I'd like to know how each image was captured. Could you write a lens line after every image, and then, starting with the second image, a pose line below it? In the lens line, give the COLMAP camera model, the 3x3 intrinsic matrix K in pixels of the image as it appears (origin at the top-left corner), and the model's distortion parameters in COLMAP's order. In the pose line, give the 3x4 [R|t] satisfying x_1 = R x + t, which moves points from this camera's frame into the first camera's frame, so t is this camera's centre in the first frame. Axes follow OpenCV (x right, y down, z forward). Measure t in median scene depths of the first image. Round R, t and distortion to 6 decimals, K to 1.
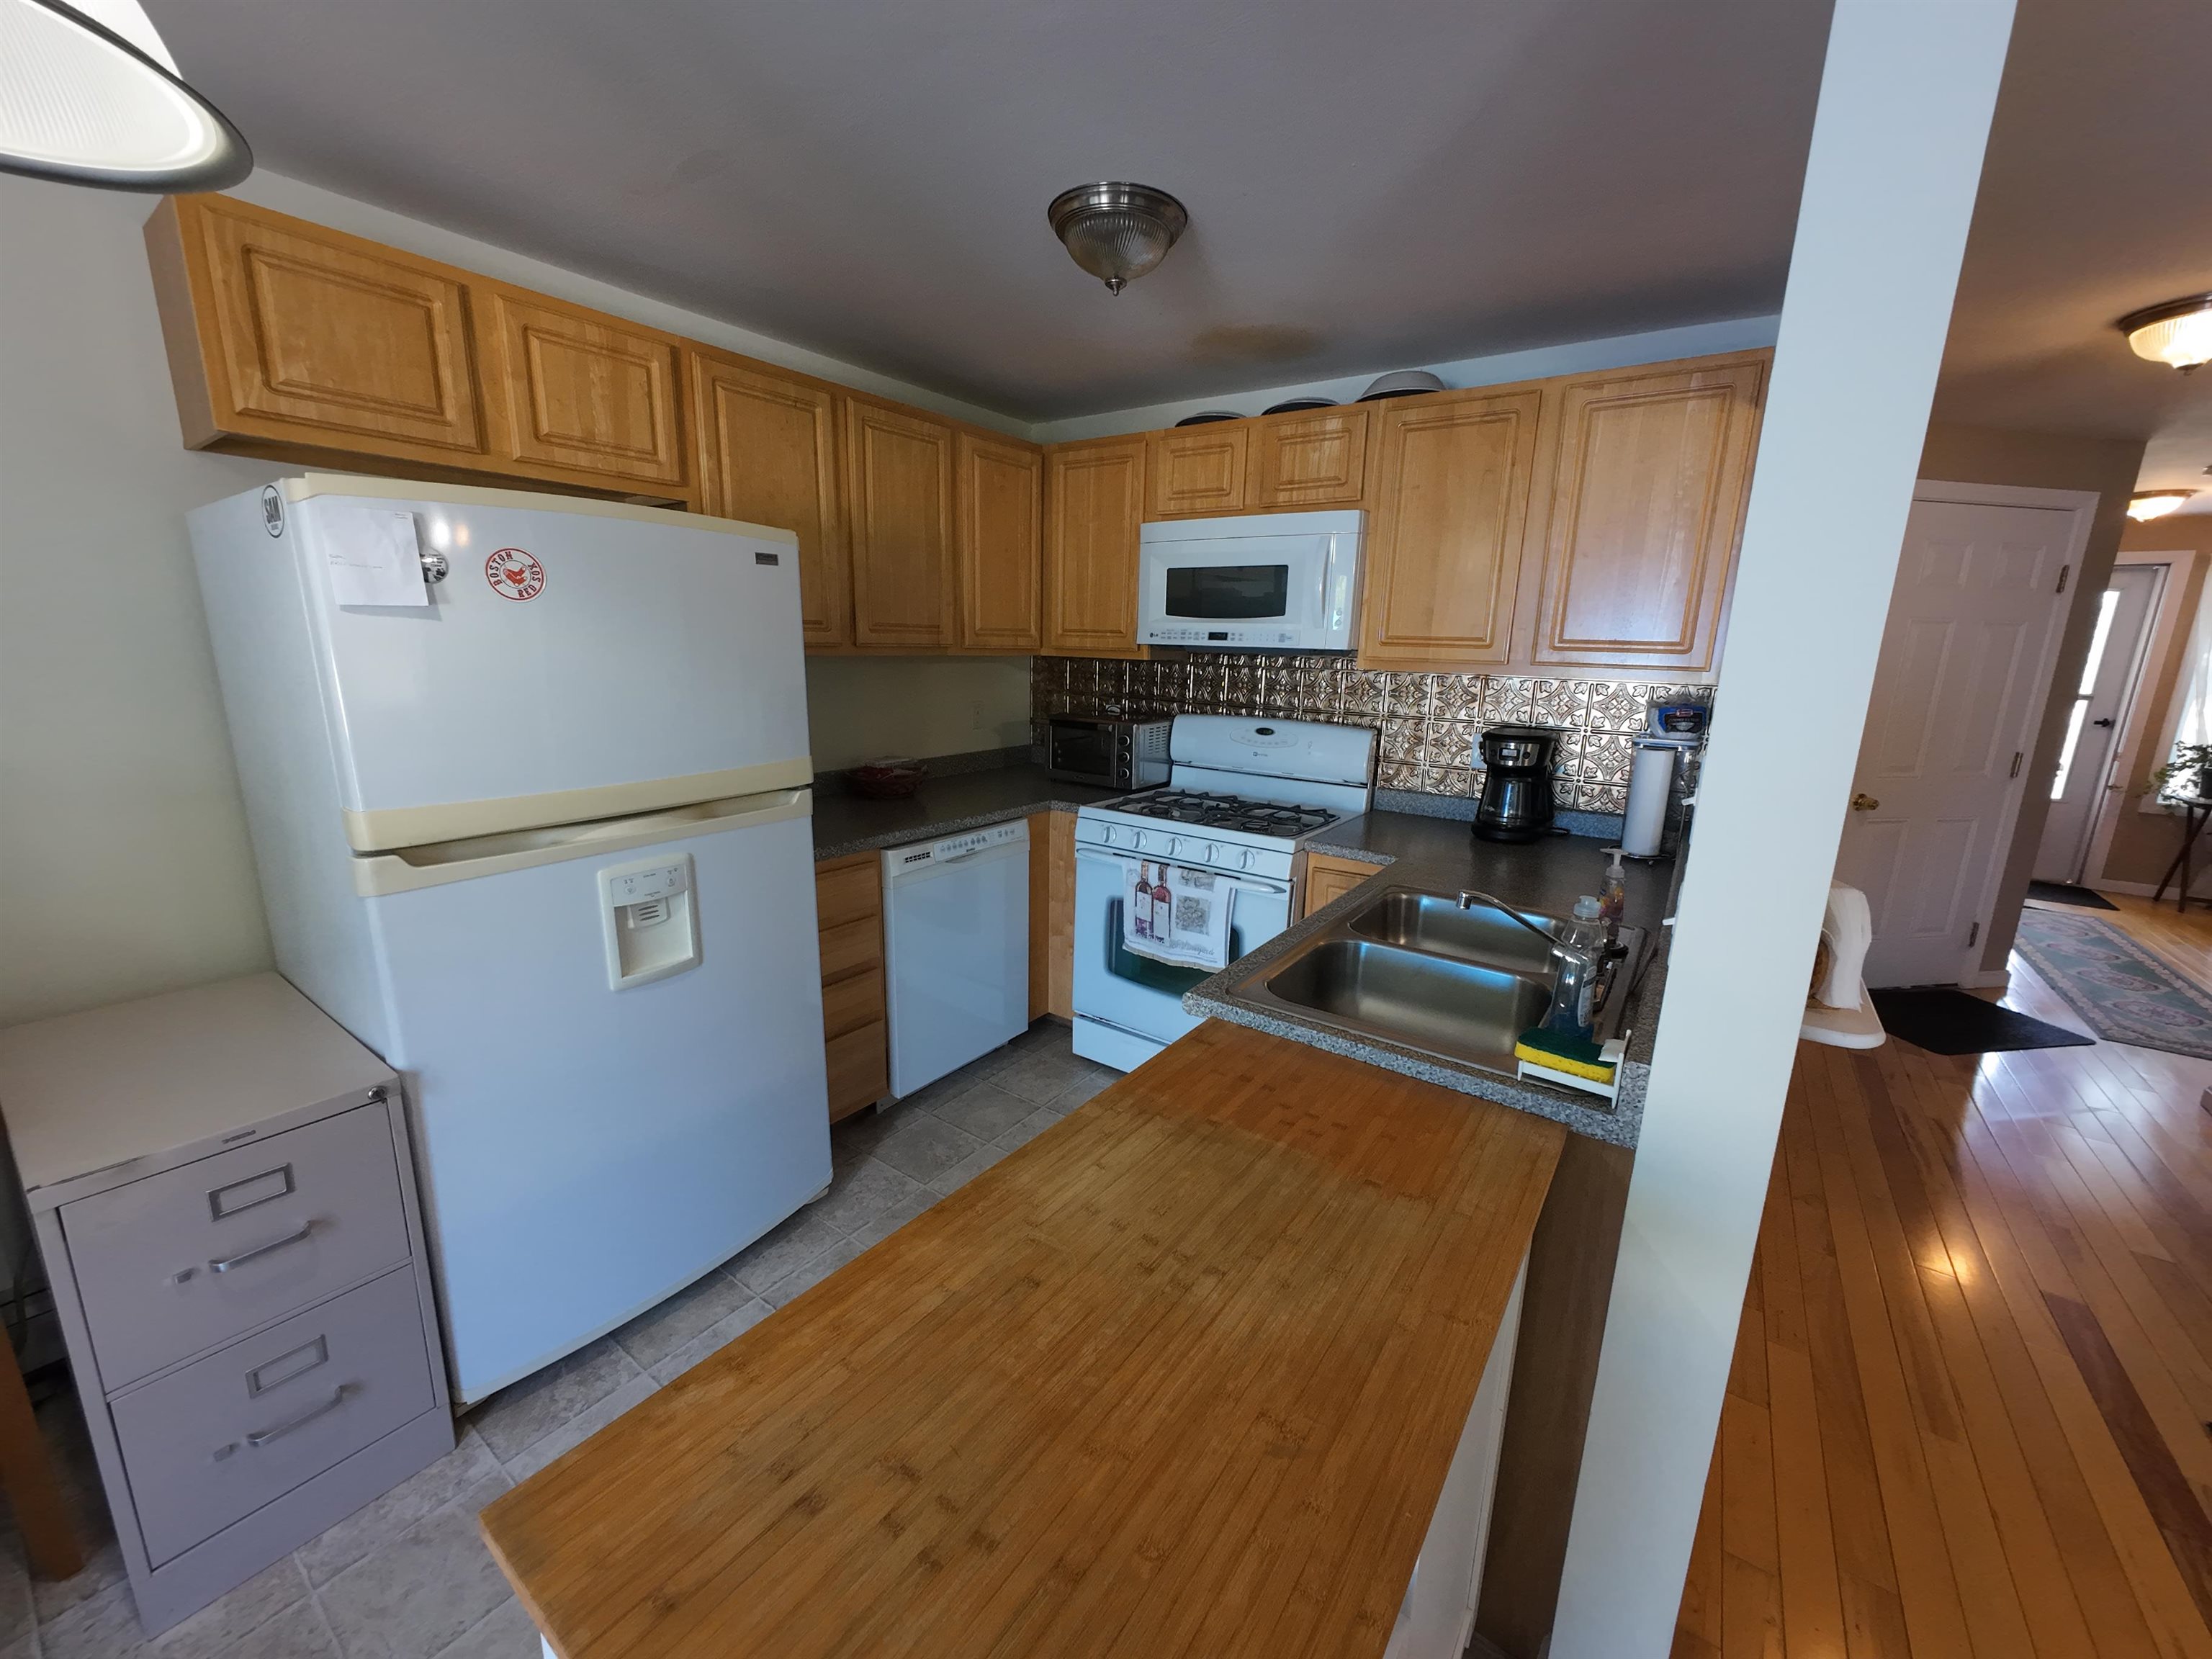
lens RADIAL K [[855.3, 0, 1103.8], [0, 855.3, 829.0], [0, 0, 1]] dist [0.002205, 0.000456]
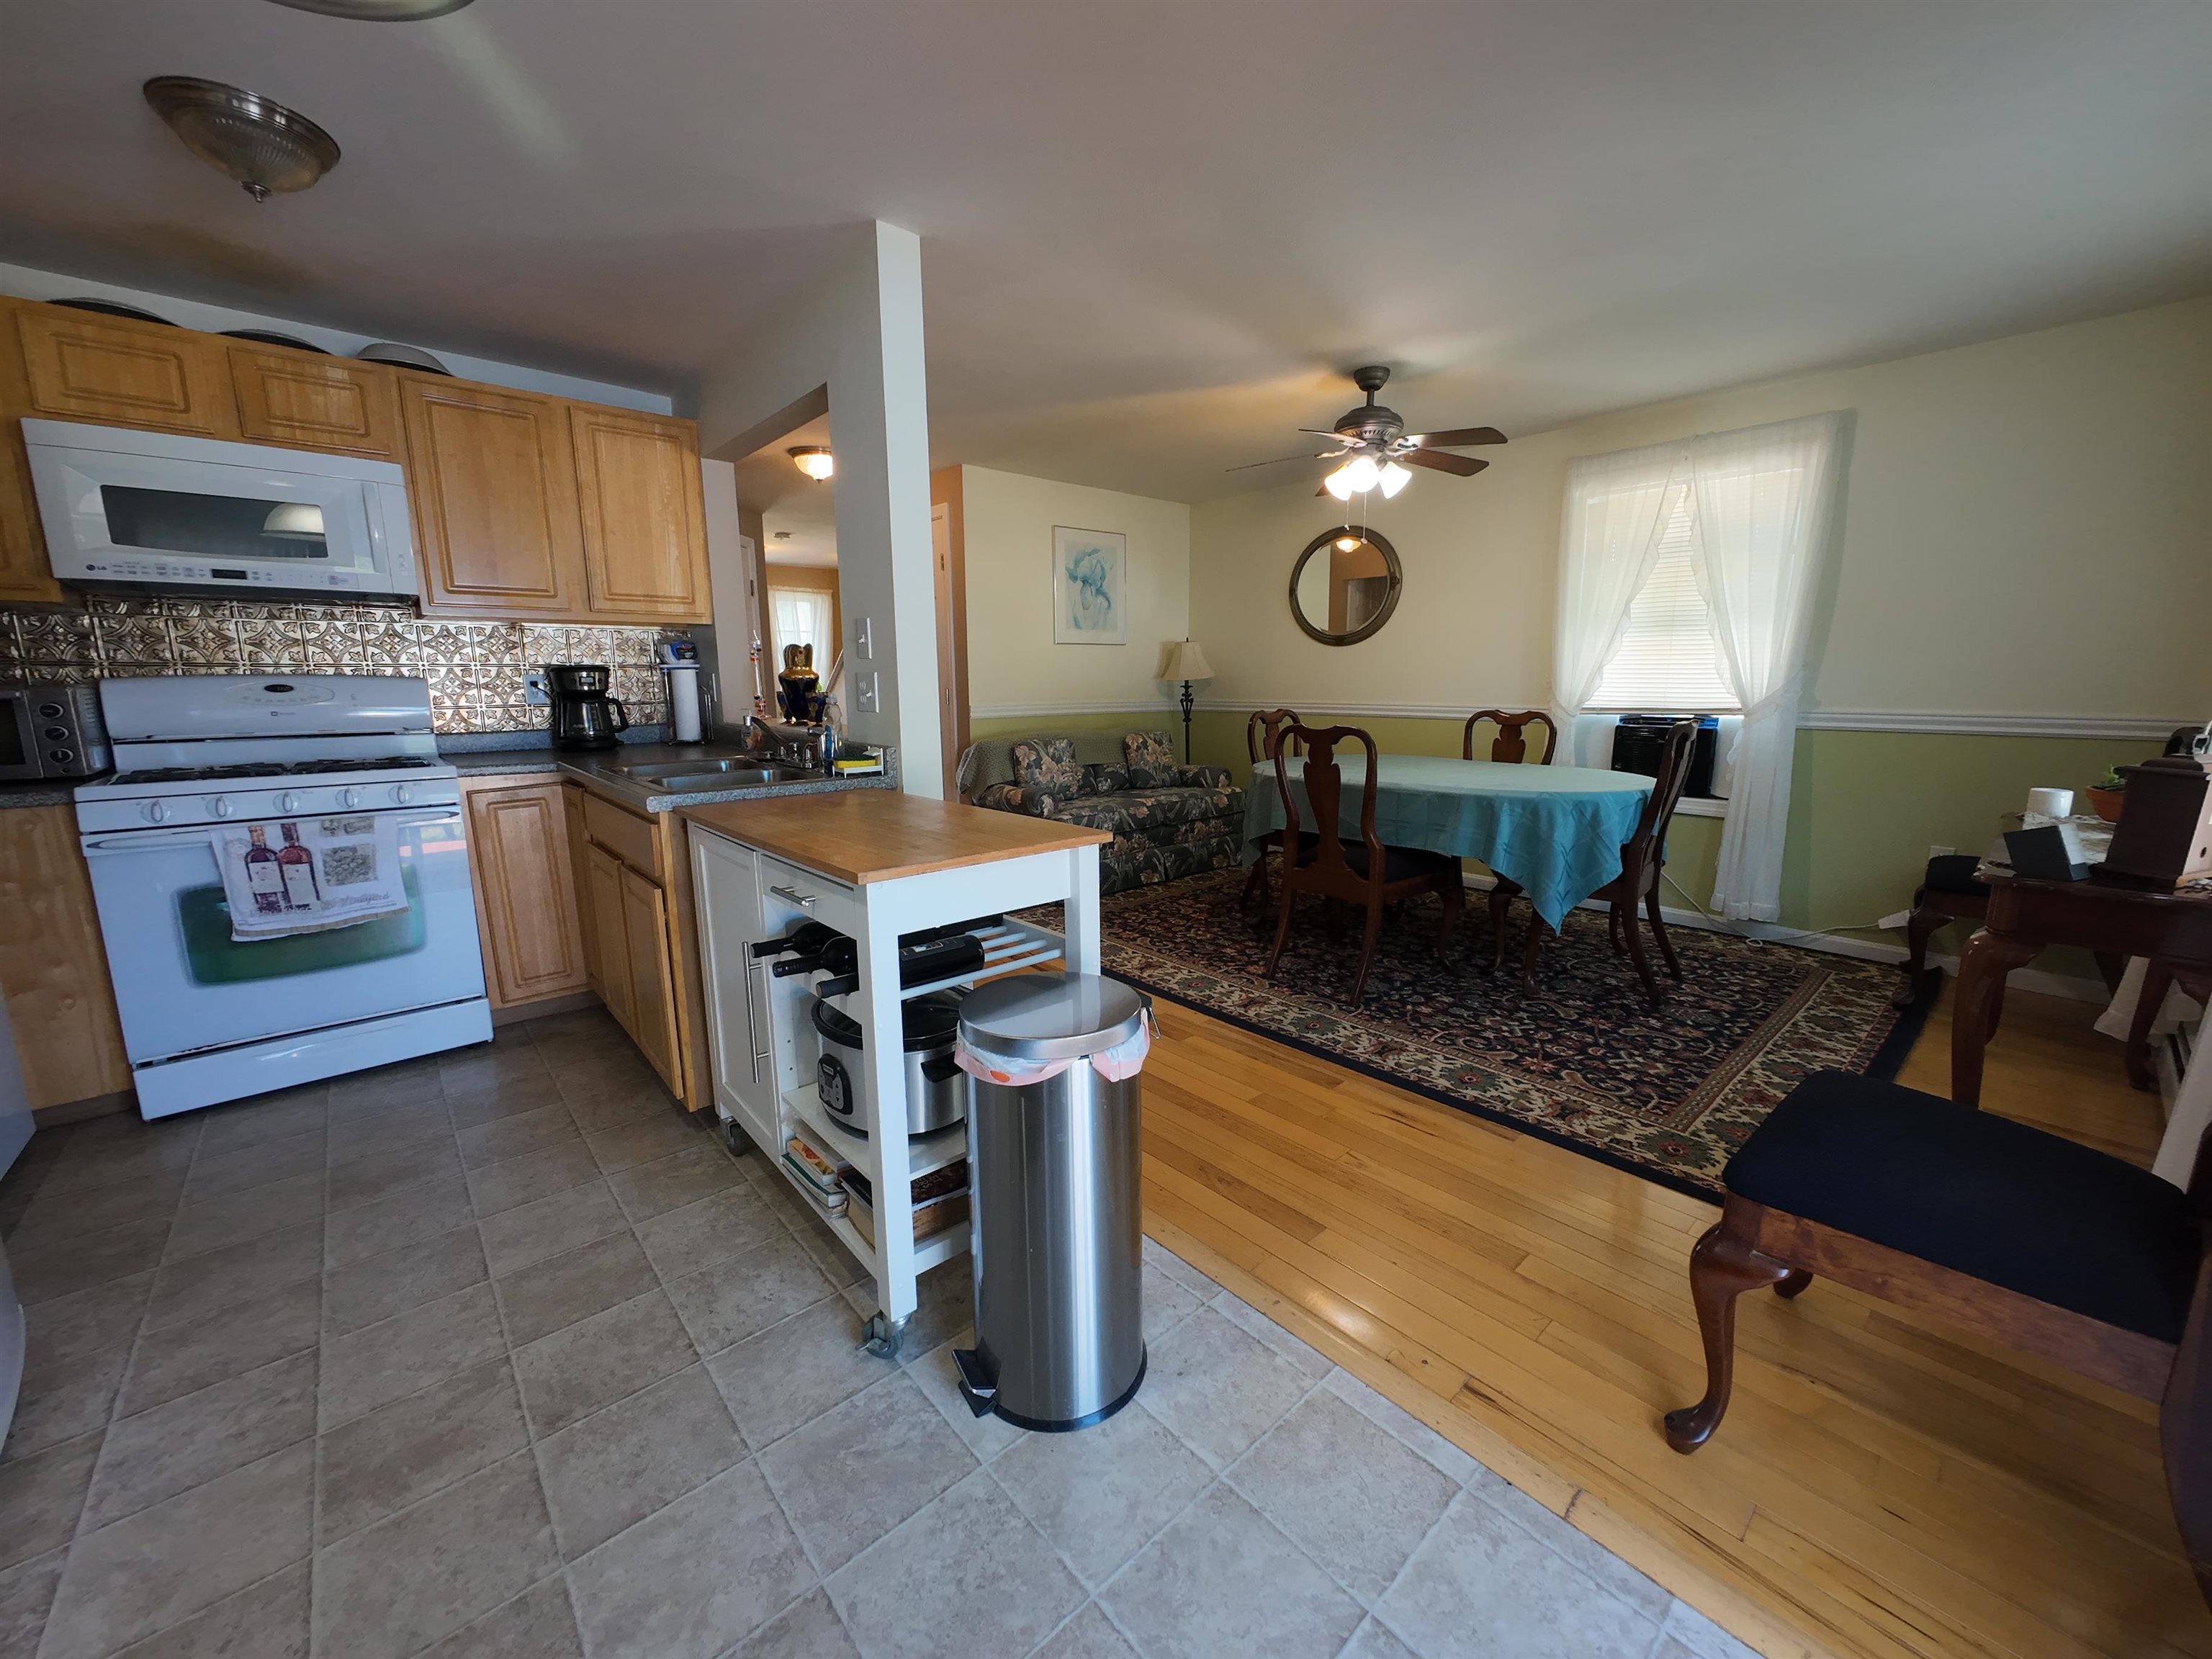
lens RADIAL K [[855.3, 0, 1105.8], [0, 855.3, 826.7], [0, 0, 1]] dist [0.002205, 0.000456]
pose [[0.230257, -0.193627, 0.953672, -0.582316], [0.225178, 0.964009, 0.141358, 0.110812], [-0.946719, 0.182197, 0.265570, -0.049602]]
